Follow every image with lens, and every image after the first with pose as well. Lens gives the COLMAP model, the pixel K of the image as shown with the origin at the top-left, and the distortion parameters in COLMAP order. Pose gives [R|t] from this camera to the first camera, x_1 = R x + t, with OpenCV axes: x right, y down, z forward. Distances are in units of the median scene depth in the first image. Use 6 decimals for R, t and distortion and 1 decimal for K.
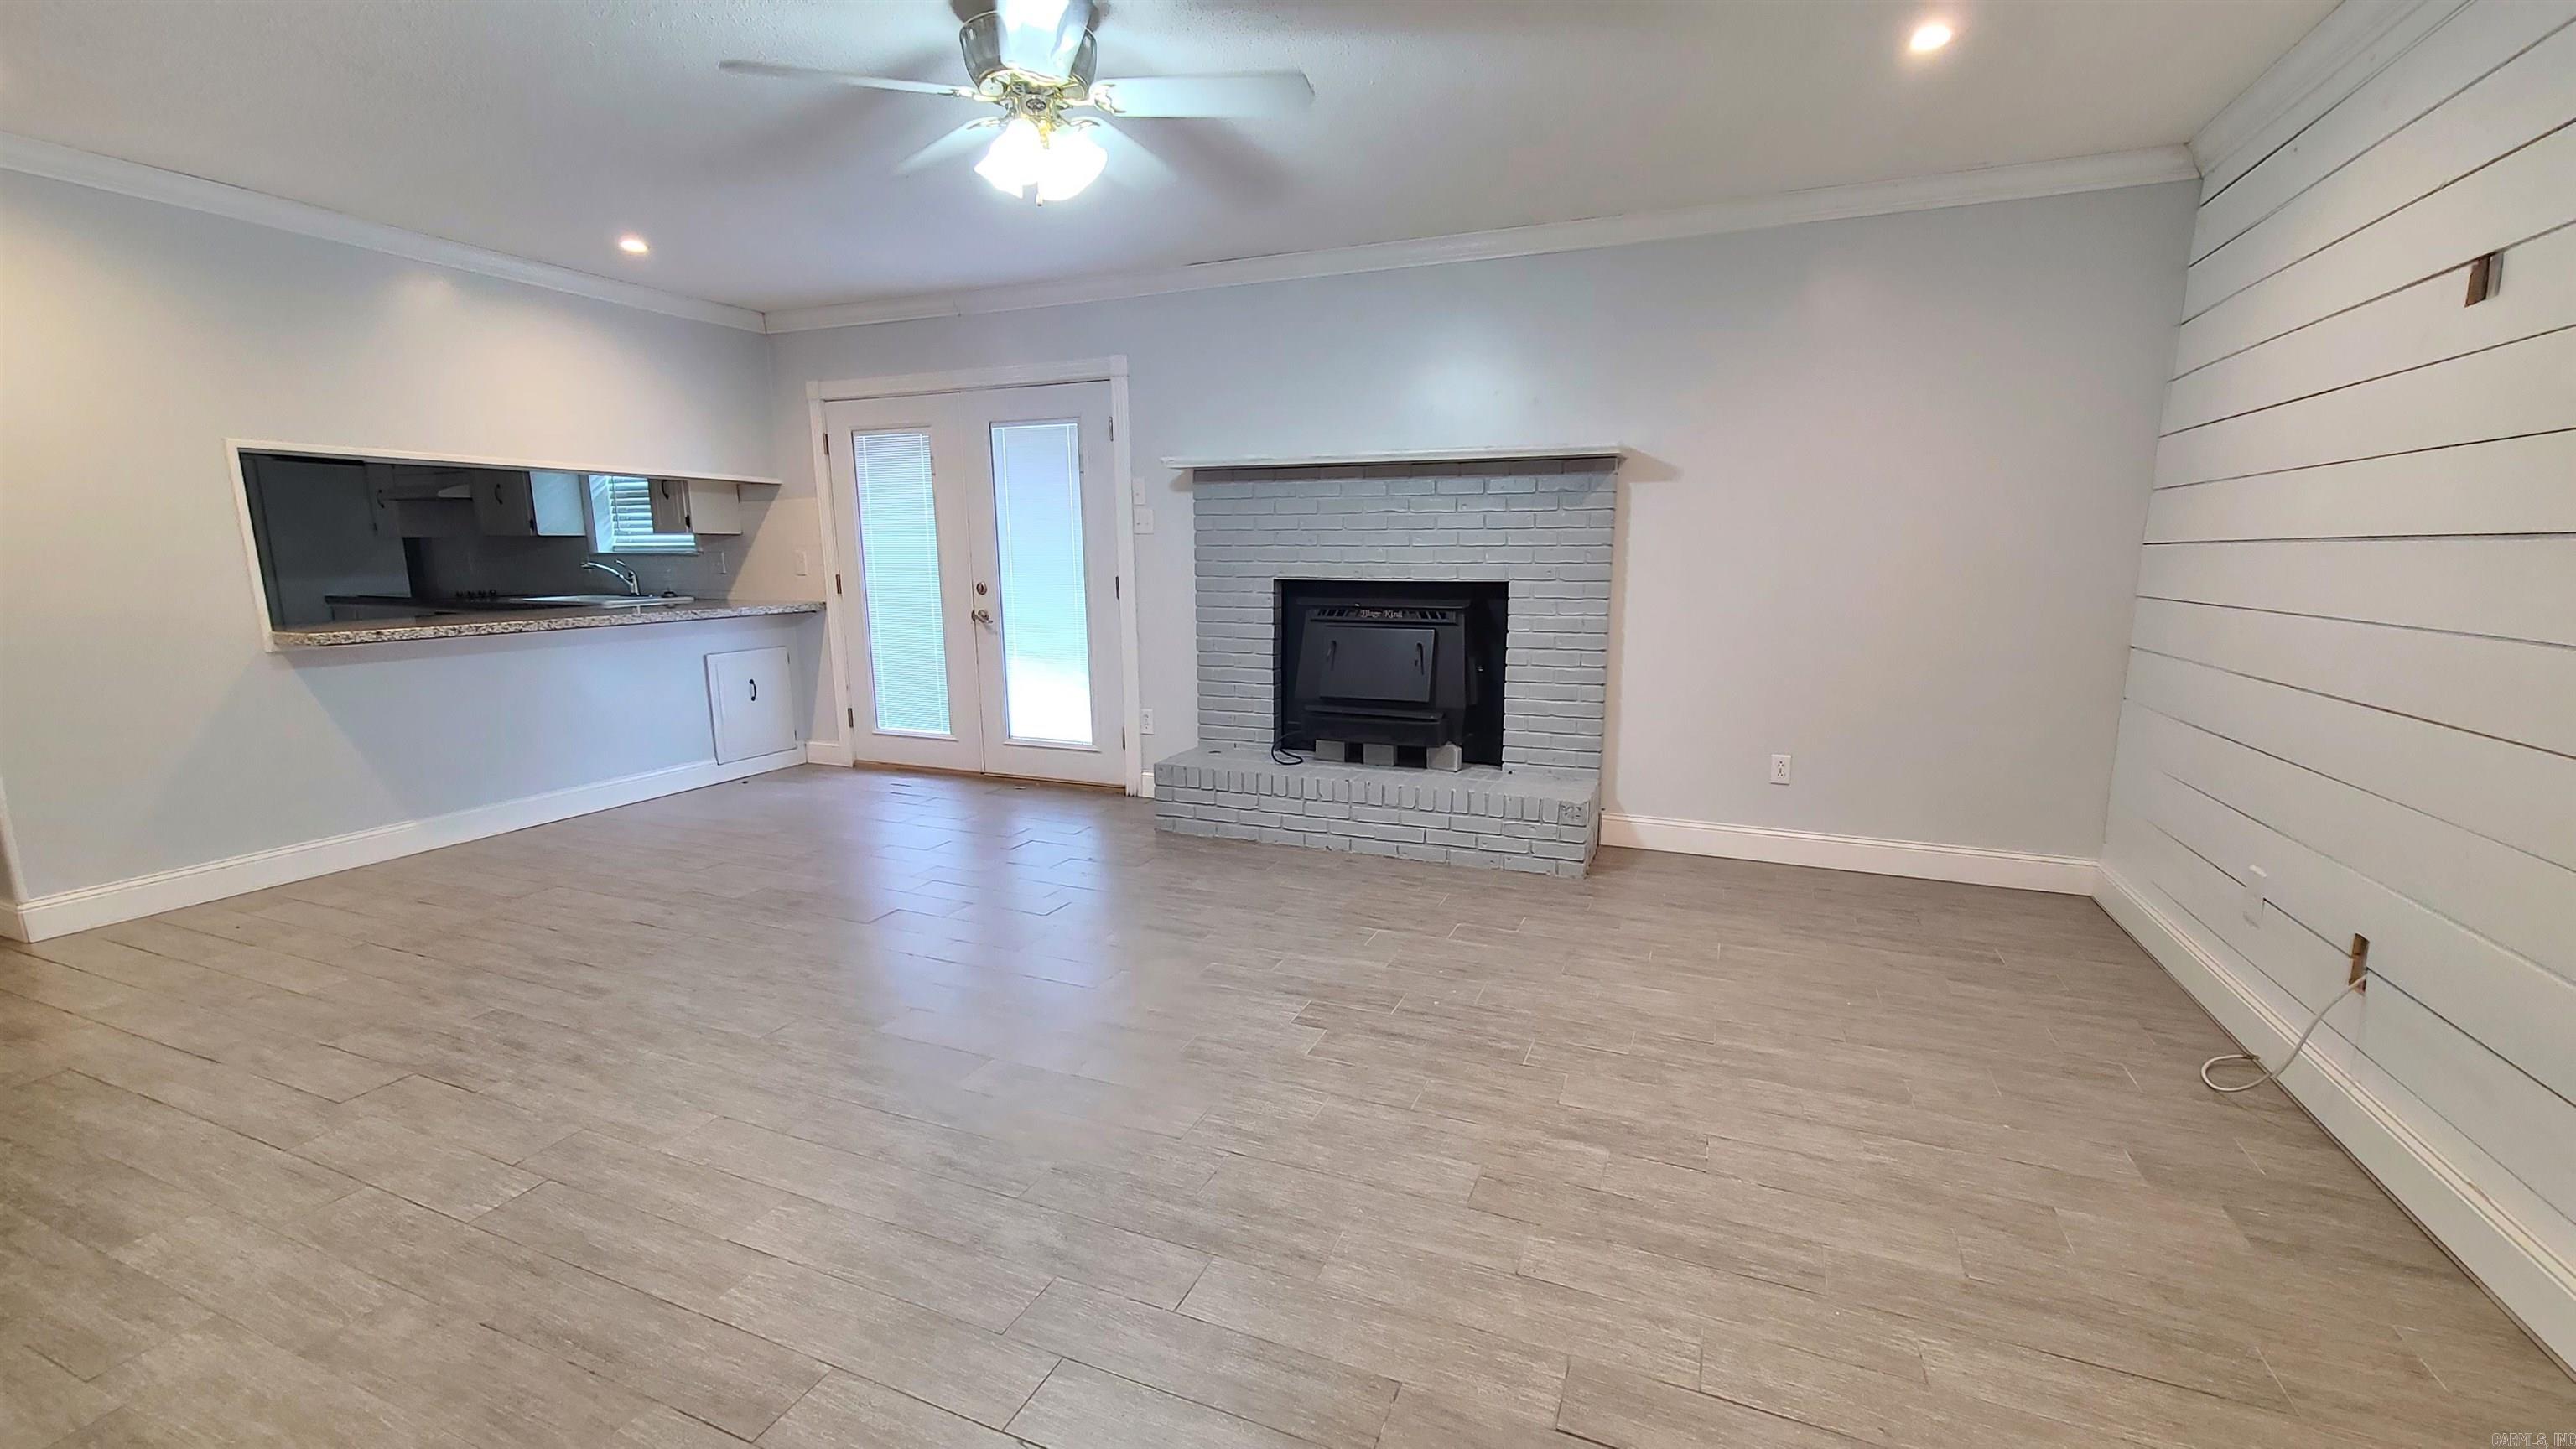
lens RADIAL K [[1049.1, 0, 1293.0], [0, 1049.1, 732.4], [0, 0, 1]] dist [-0.004978, 0.000250]
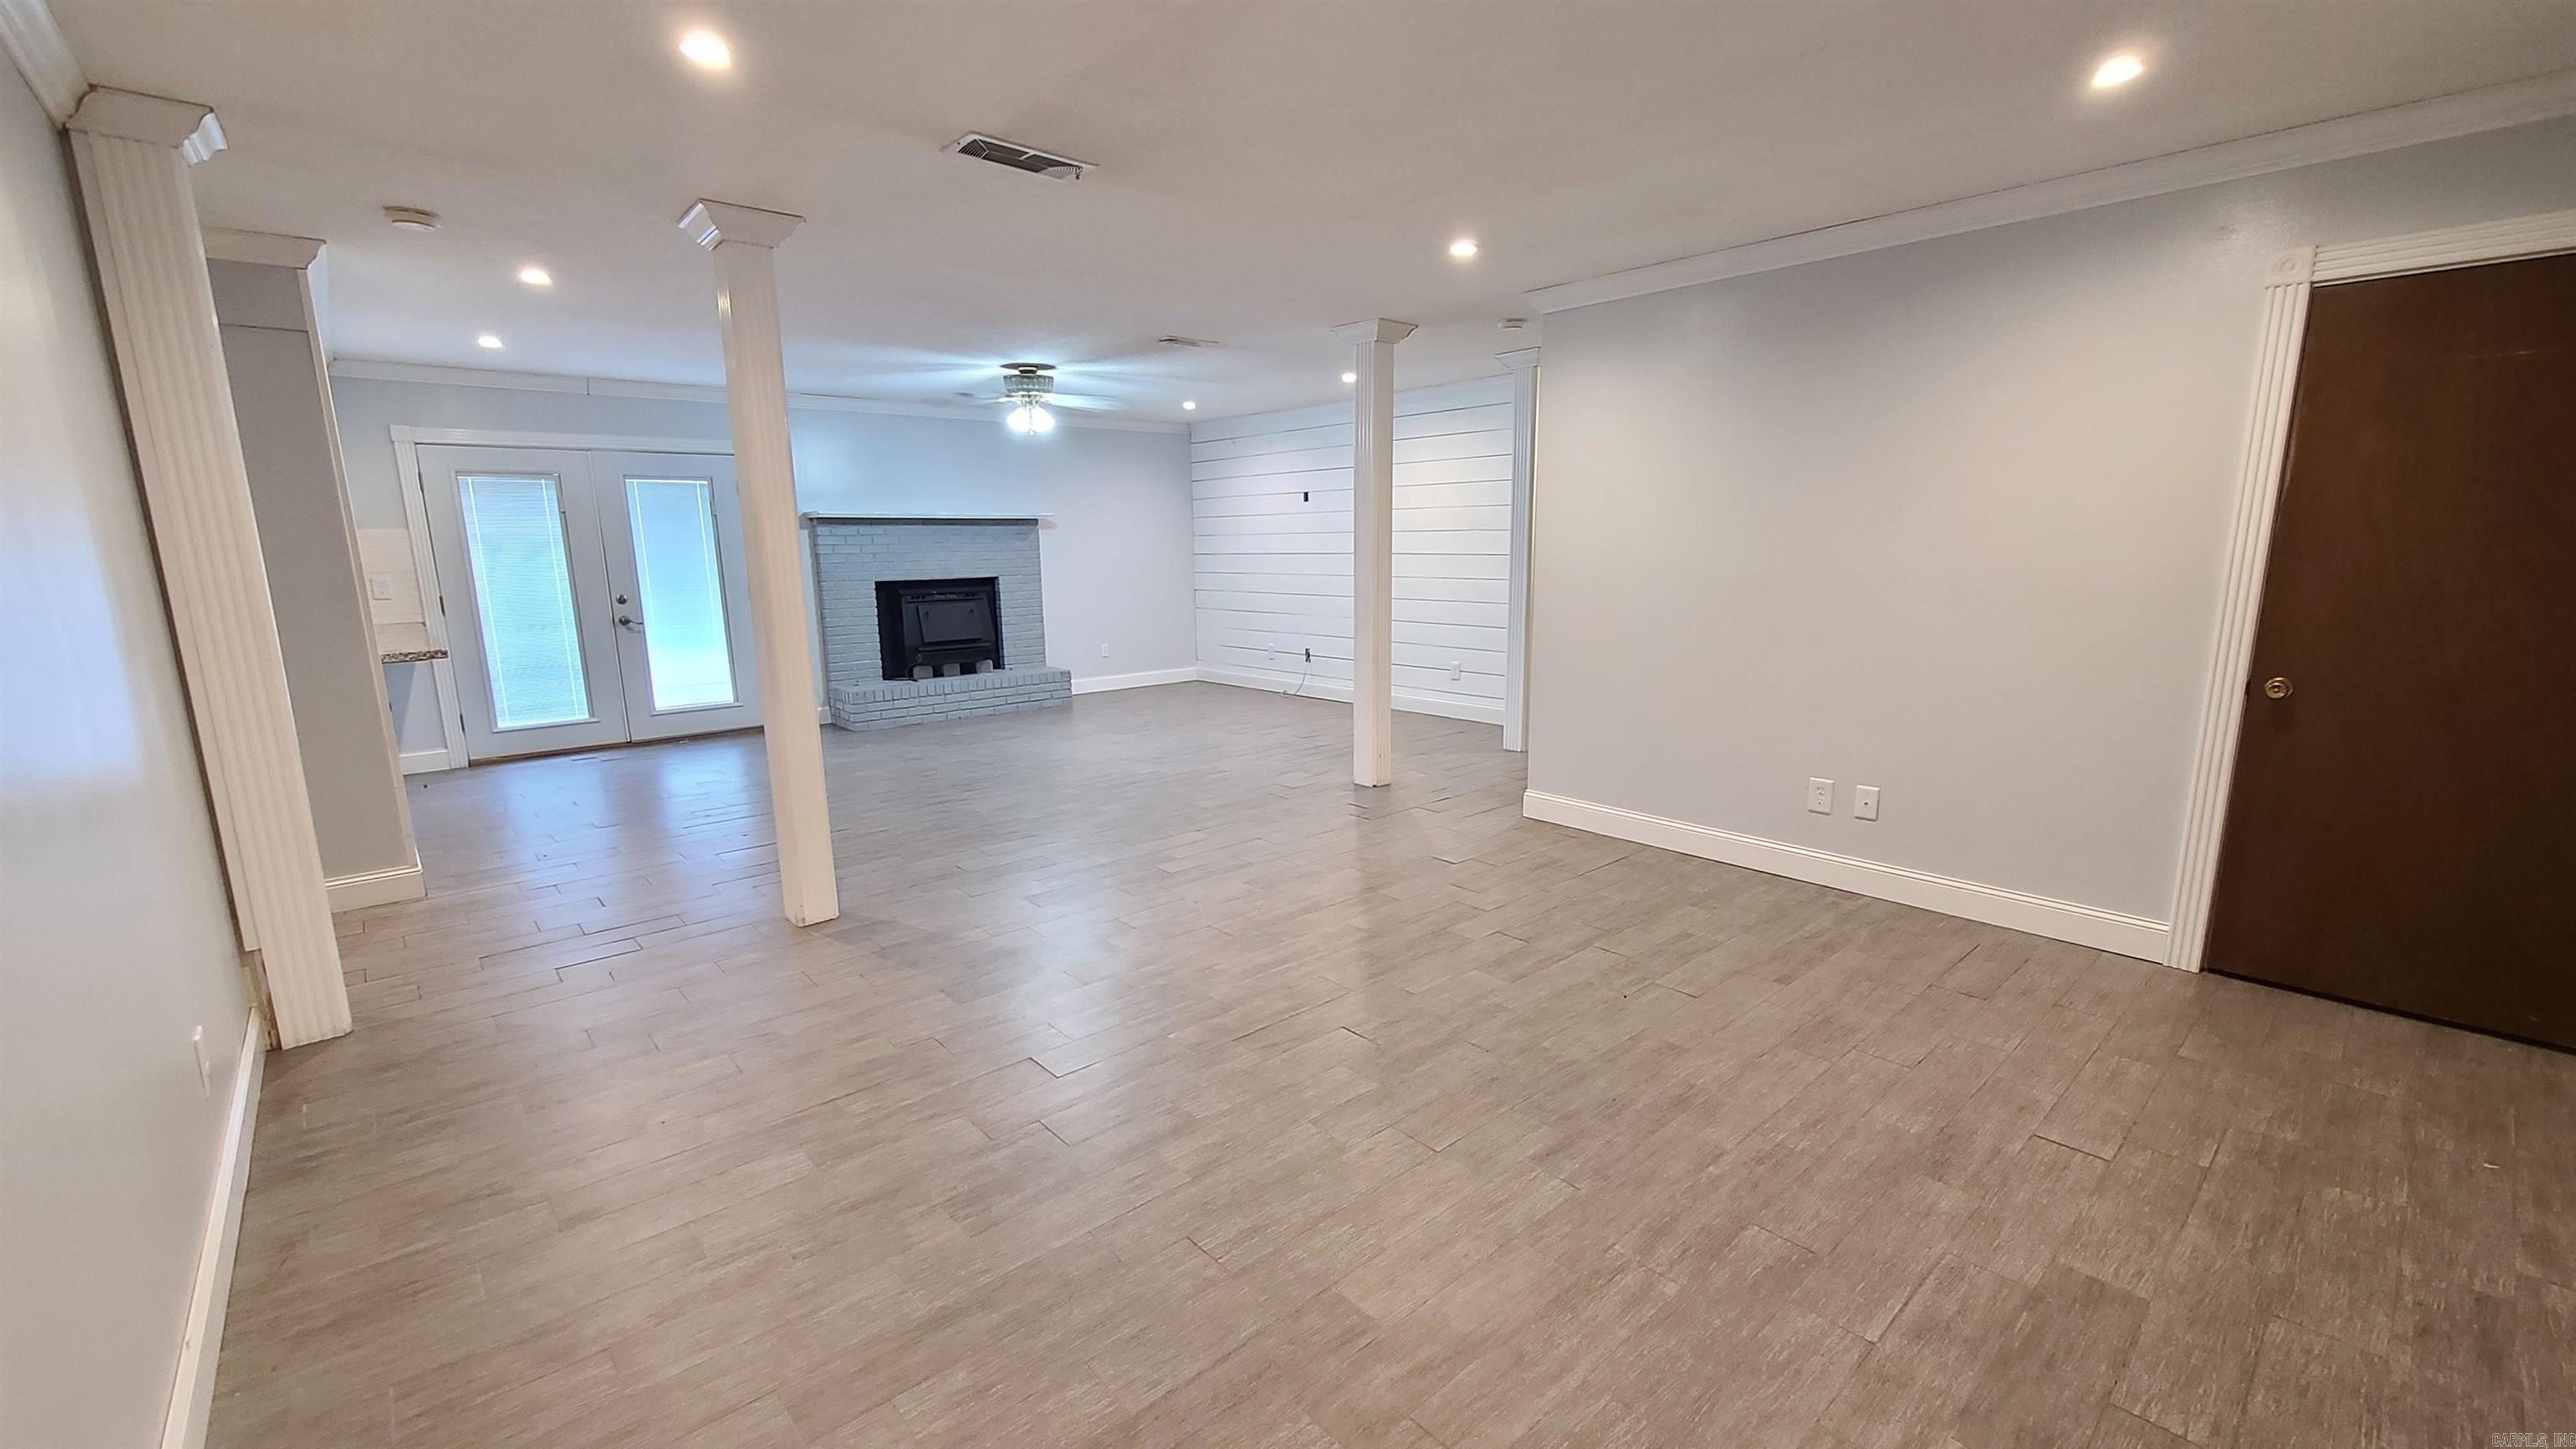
lens RADIAL K [[1049.1, 0, 1285.0], [0, 1049.1, 733.9], [0, 0, 1]] dist [-0.004978, 0.000250]
pose [[0.440474, -0.167191, 0.882060, -1.335262], [0.167853, 0.980518, 0.102033, 0.041253], [-0.881934, 0.103114, 0.459956, -0.389853]]
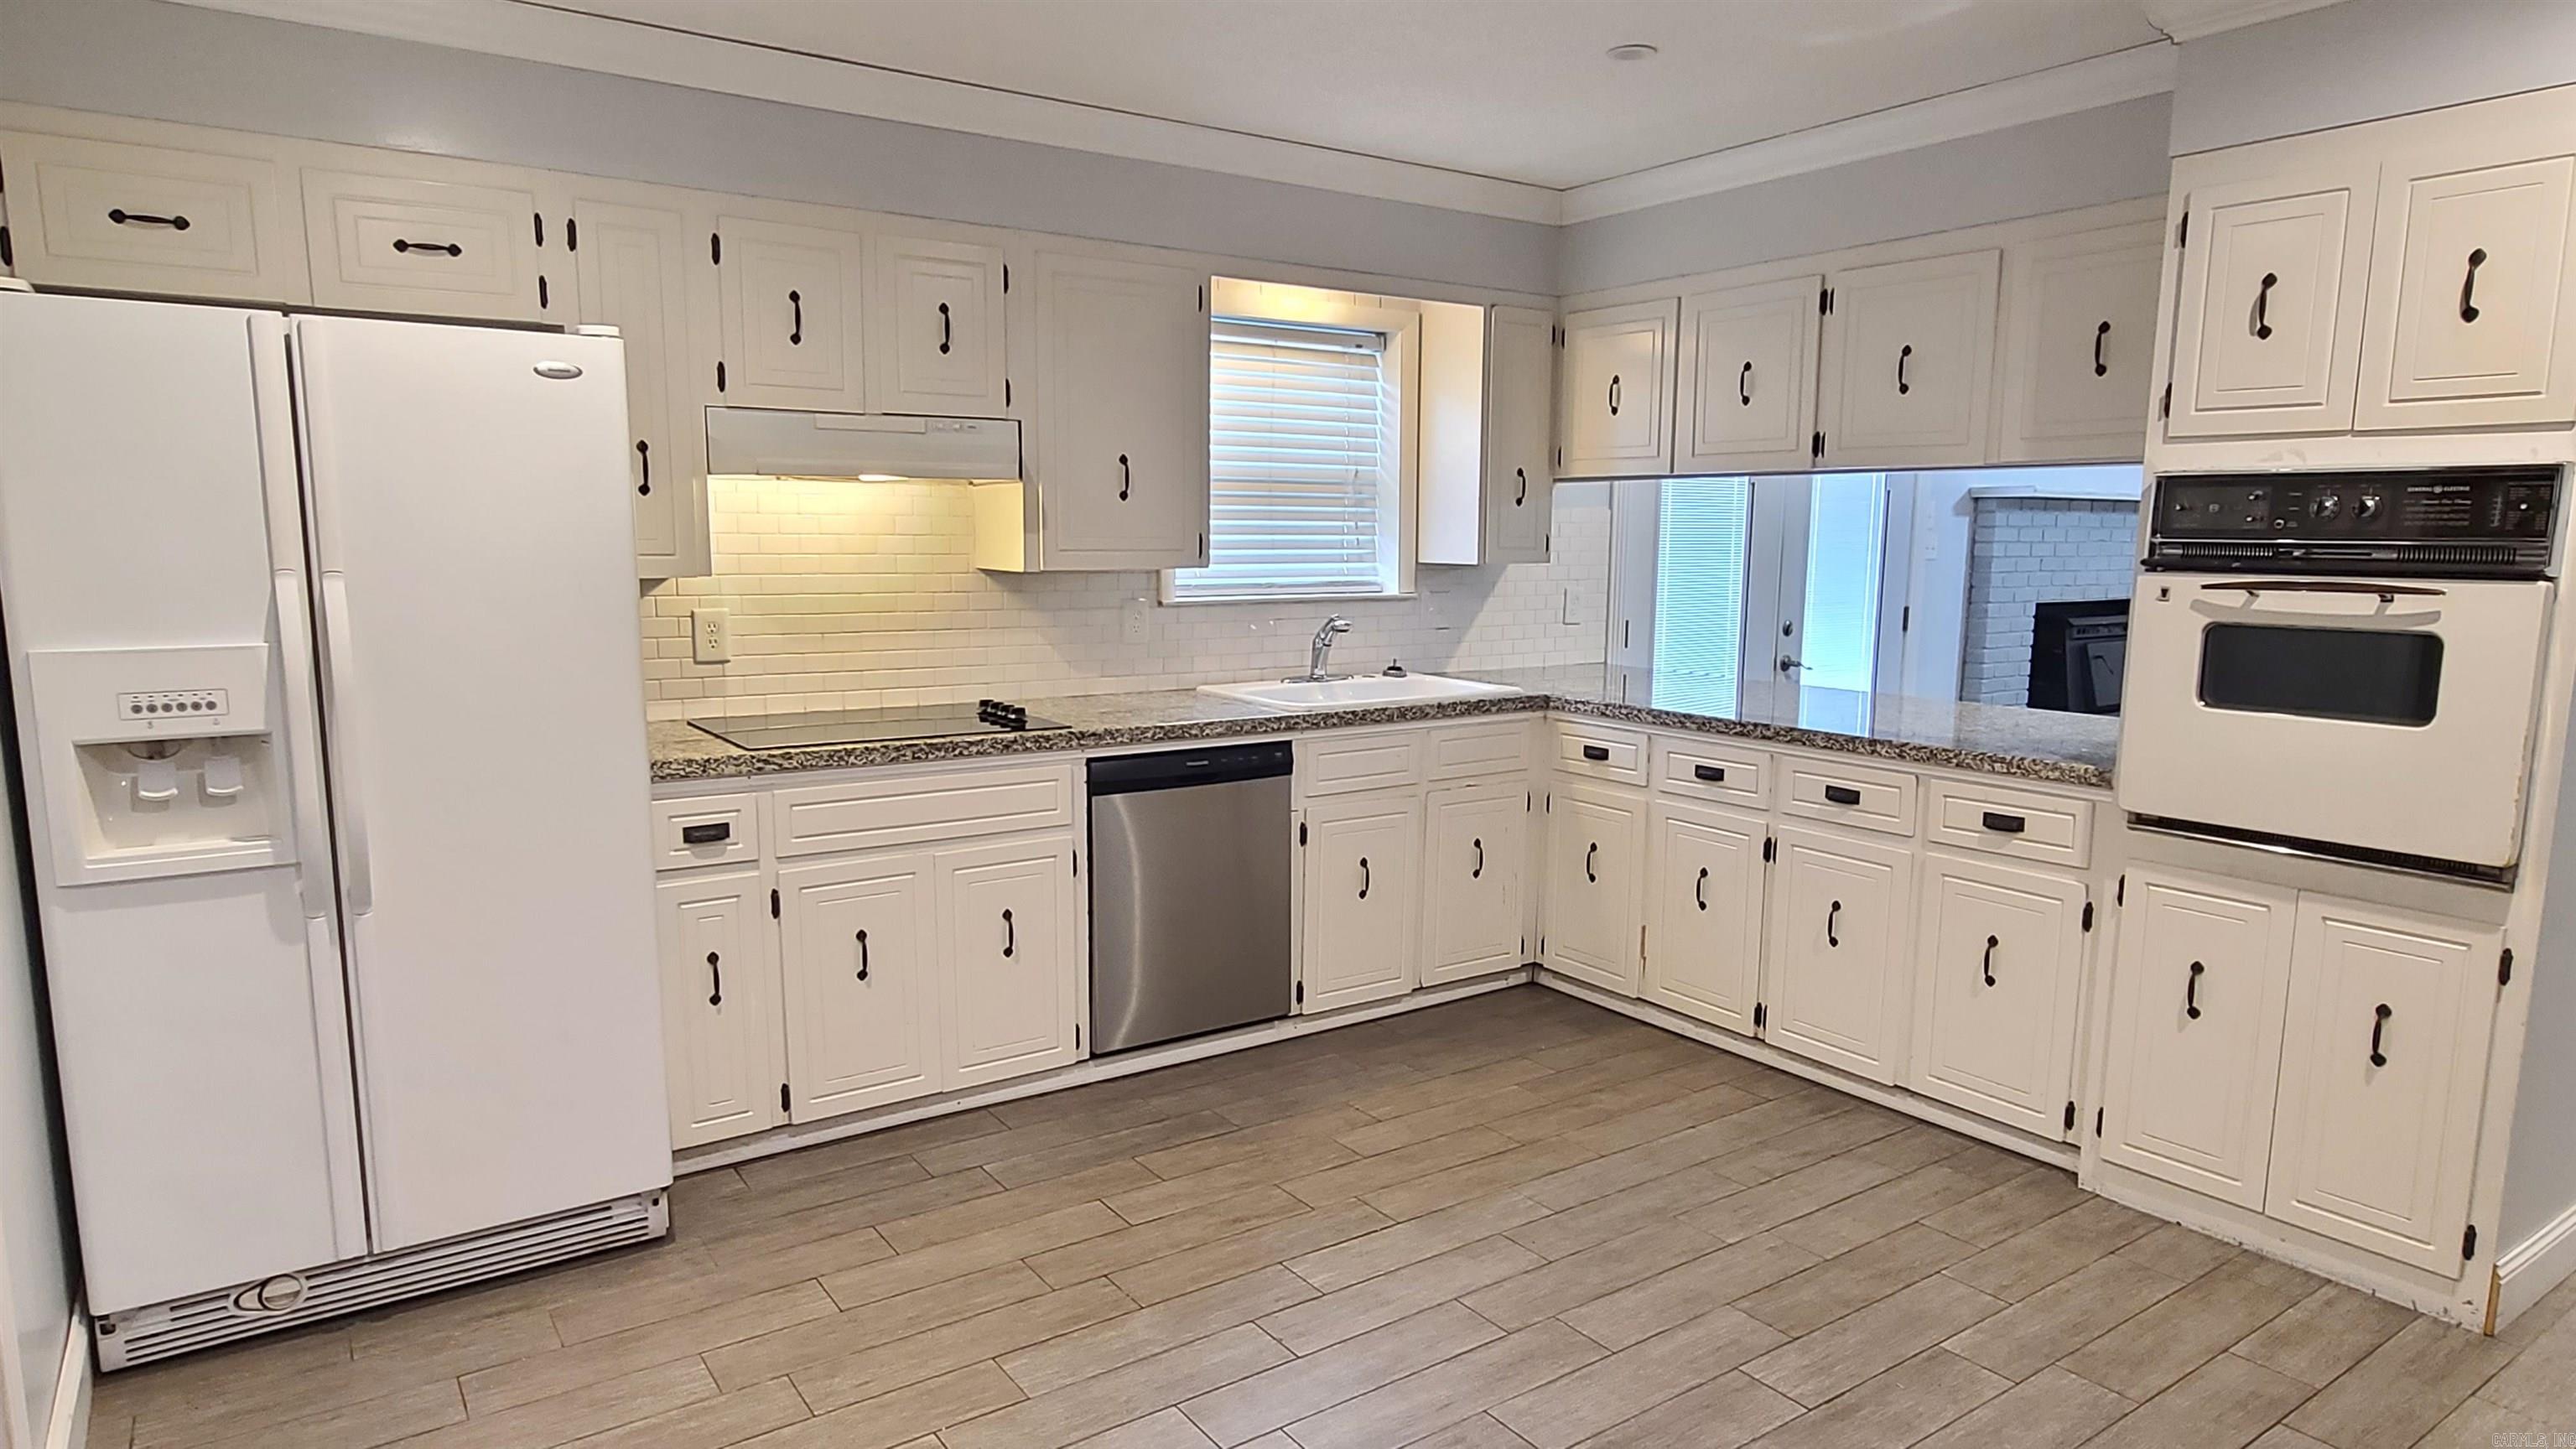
lens RADIAL K [[1489.8, 0, 1295.0], [0, 1489.8, 763.5], [0, 0, 1]] dist [0.000135, -0.004493]
pose [[0.545613, -0.119189, 0.829518, -1.711484], [0.141169, 0.988761, 0.049216, -0.171476], [-0.826062, 0.090249, 0.556307, 0.825084]]
